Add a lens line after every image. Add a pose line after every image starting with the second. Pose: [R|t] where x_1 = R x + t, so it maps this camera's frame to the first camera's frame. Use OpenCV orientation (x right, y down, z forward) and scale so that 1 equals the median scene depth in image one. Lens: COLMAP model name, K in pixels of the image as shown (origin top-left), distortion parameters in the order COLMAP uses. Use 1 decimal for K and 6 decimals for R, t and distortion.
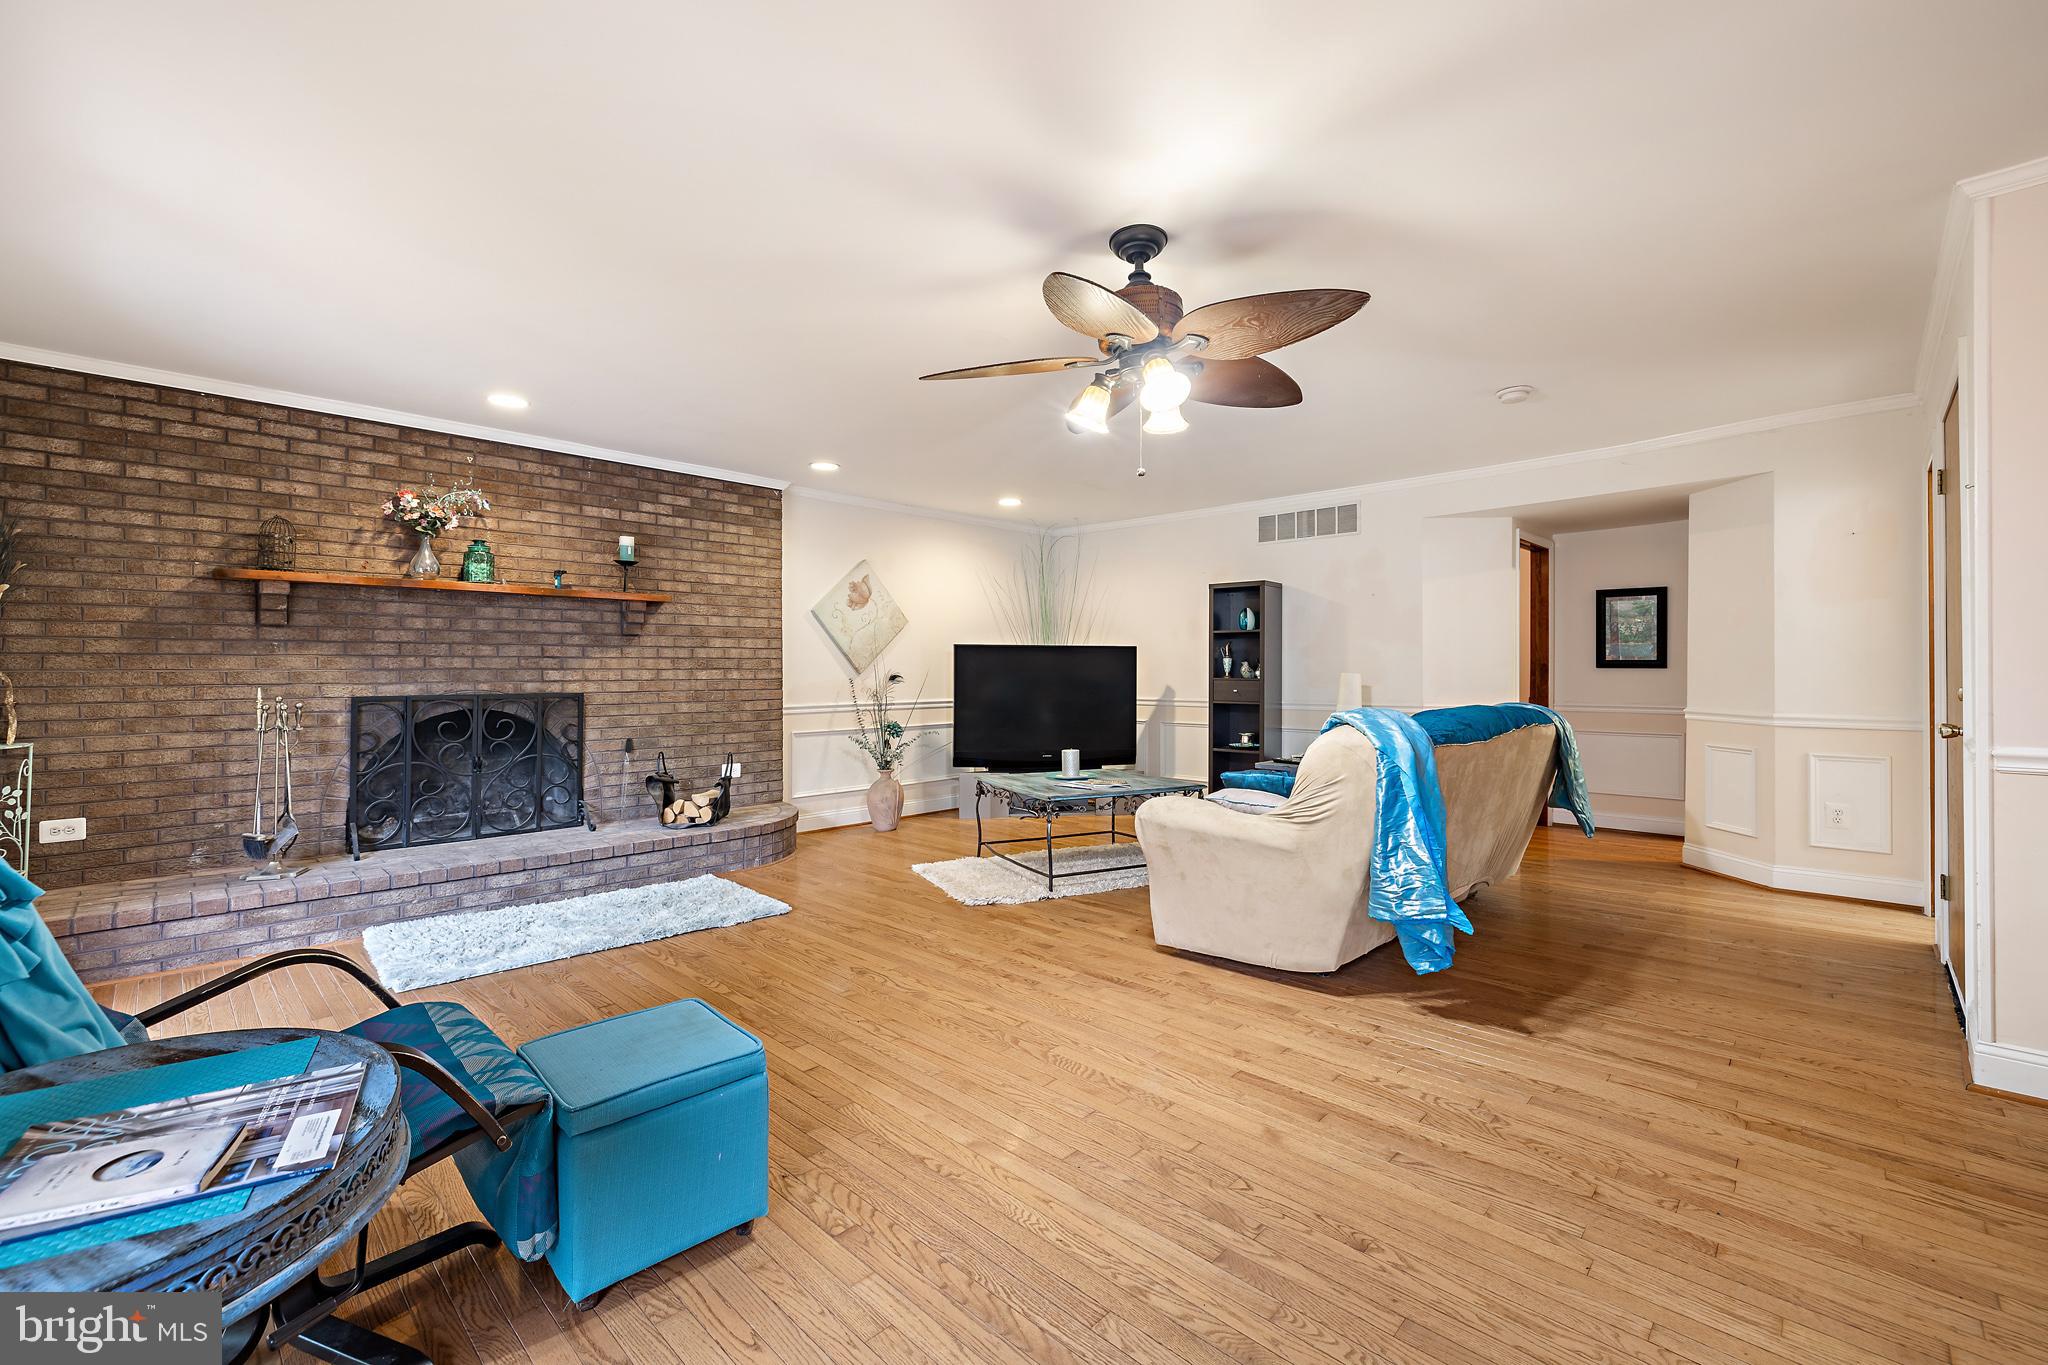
lens RADIAL K [[856.4, 0, 1018.1], [0, 856.4, 667.2], [0, 0, 1]] dist [-0.000064, -0.000171]
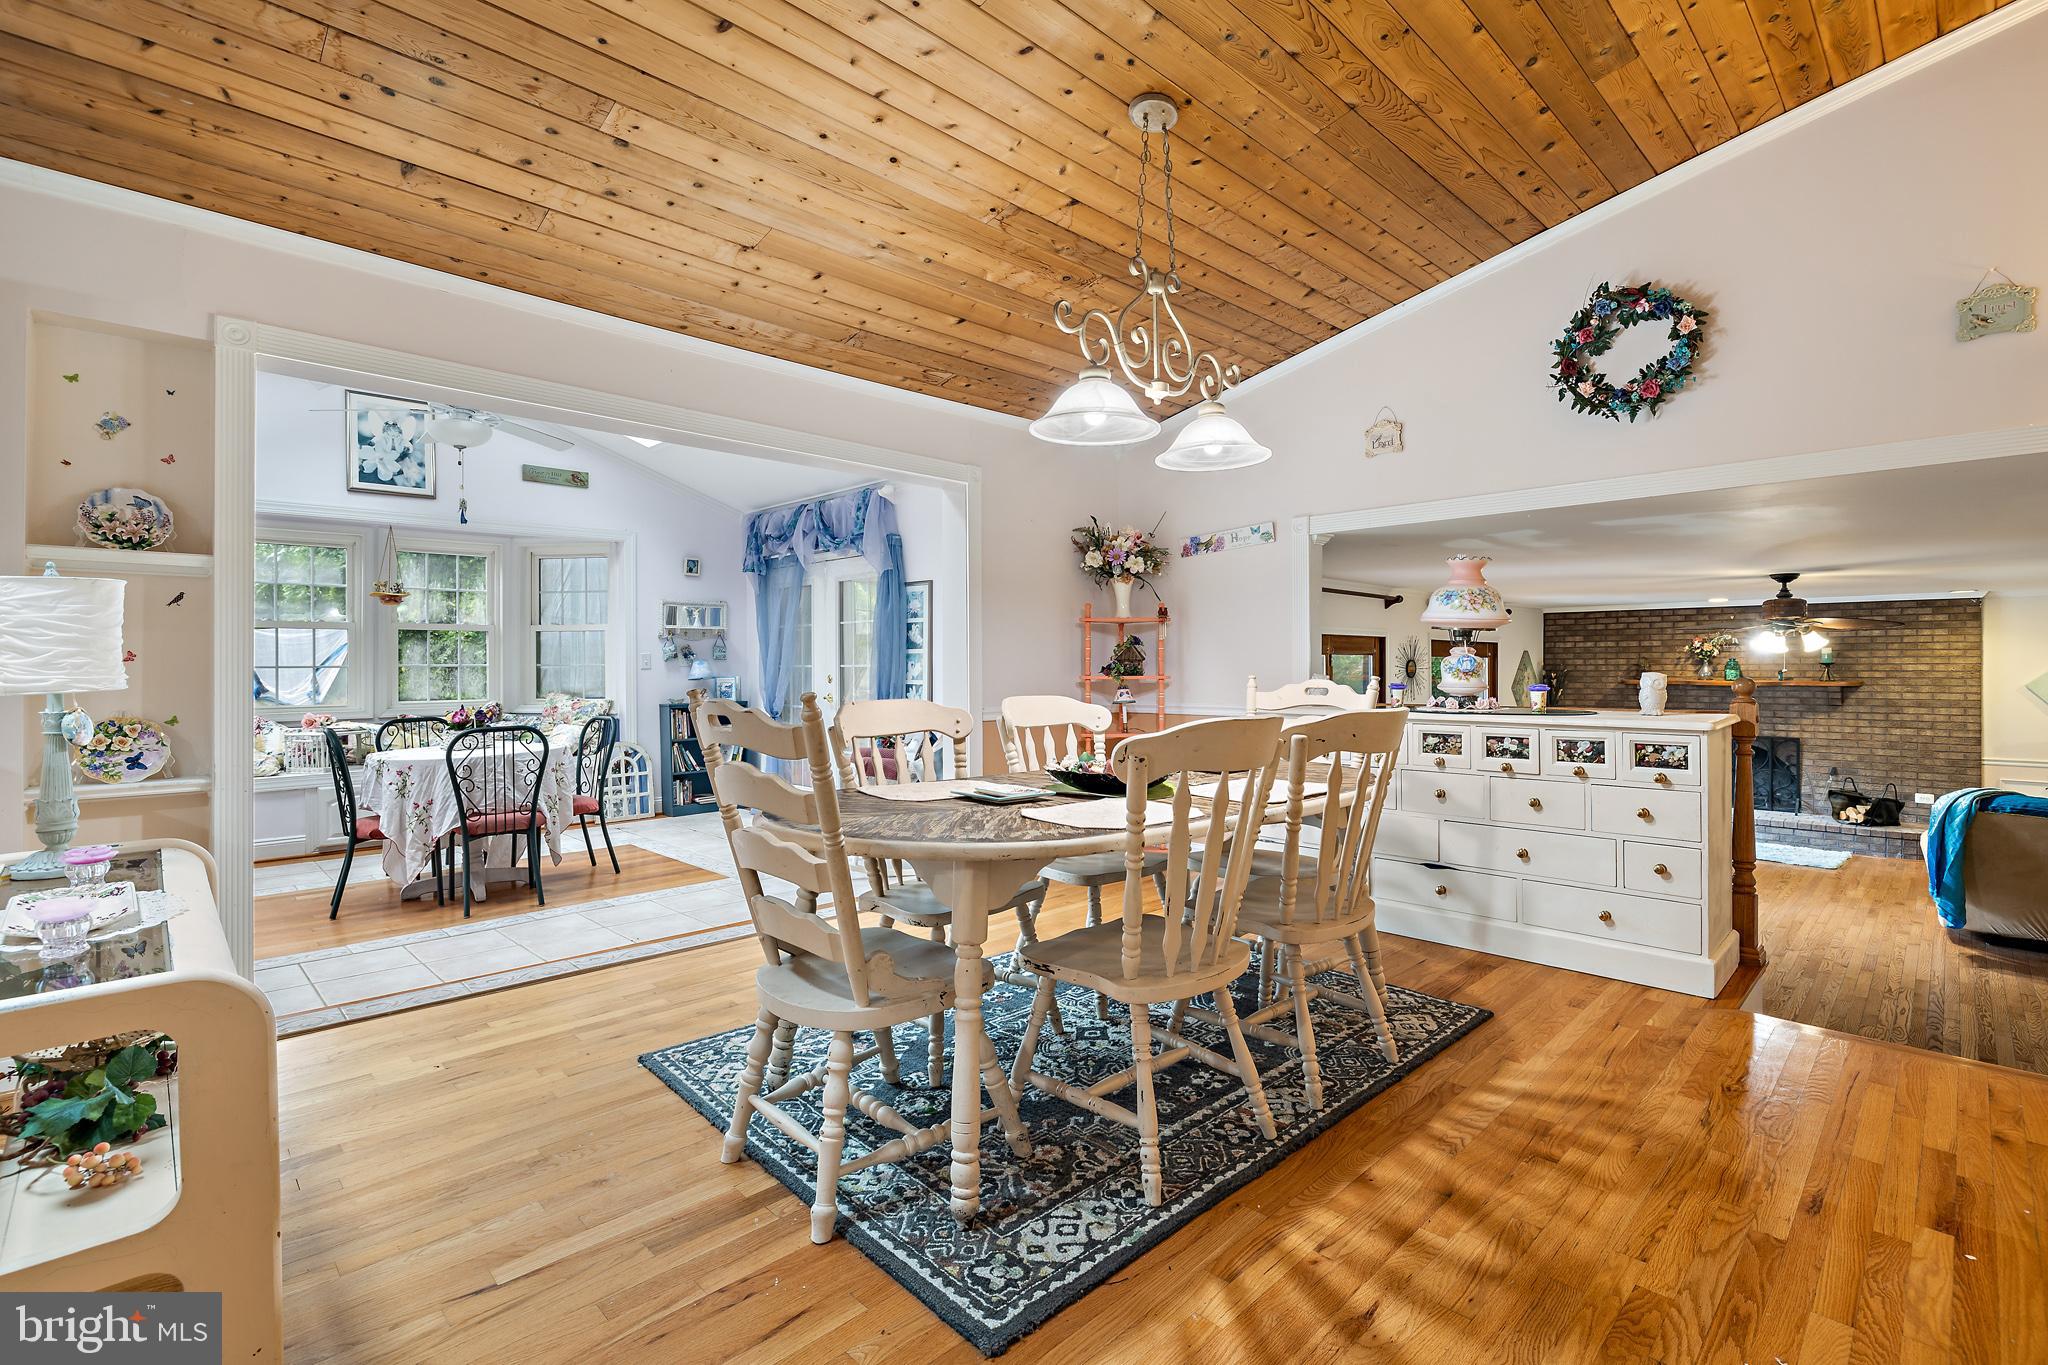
lens RADIAL K [[928.3, 0, 1019.2], [0, 928.3, 665.9], [0, 0, 1]] dist [-0.007908, 0.000947]
pose [[-0.019543, 0.004592, -0.999798, 1.474536], [0.006885, 0.999966, 0.004459, -0.142846], [0.999785, -0.006797, -0.019574, -0.592657]]
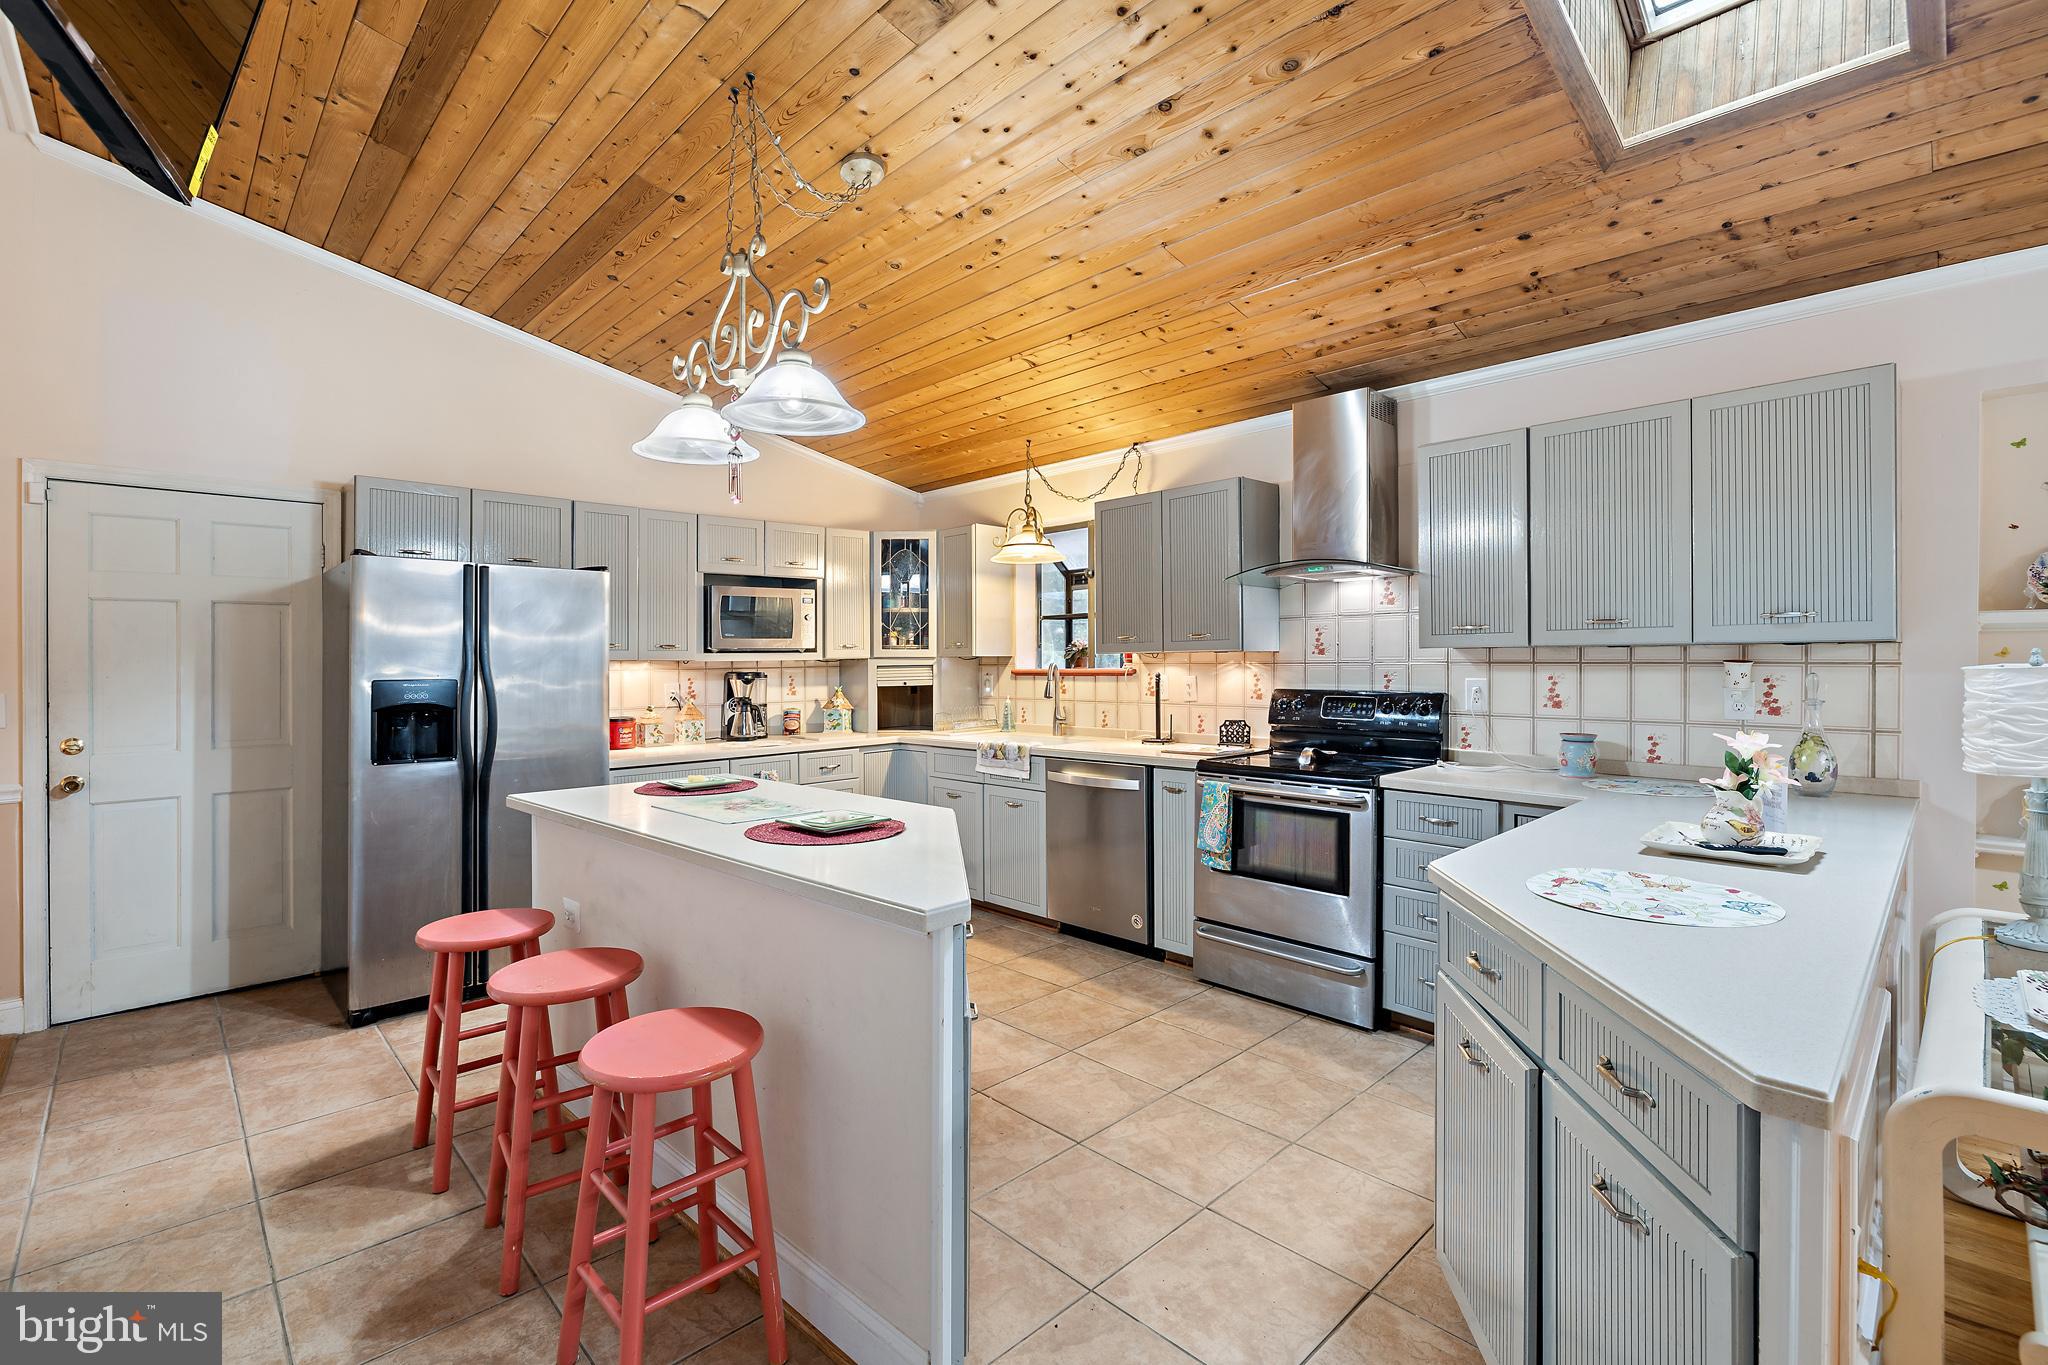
lens RADIAL K [[913.3, 0, 1020.9], [0, 913.3, 662.4], [0, 0, 1]] dist [-0.000794, 0.000034]
pose [[-0.999712, 0.011743, 0.020917, 1.538021], [0.011718, 0.999930, -0.001294, -0.187843], [-0.020930, -0.001048, -0.999780, -0.594301]]
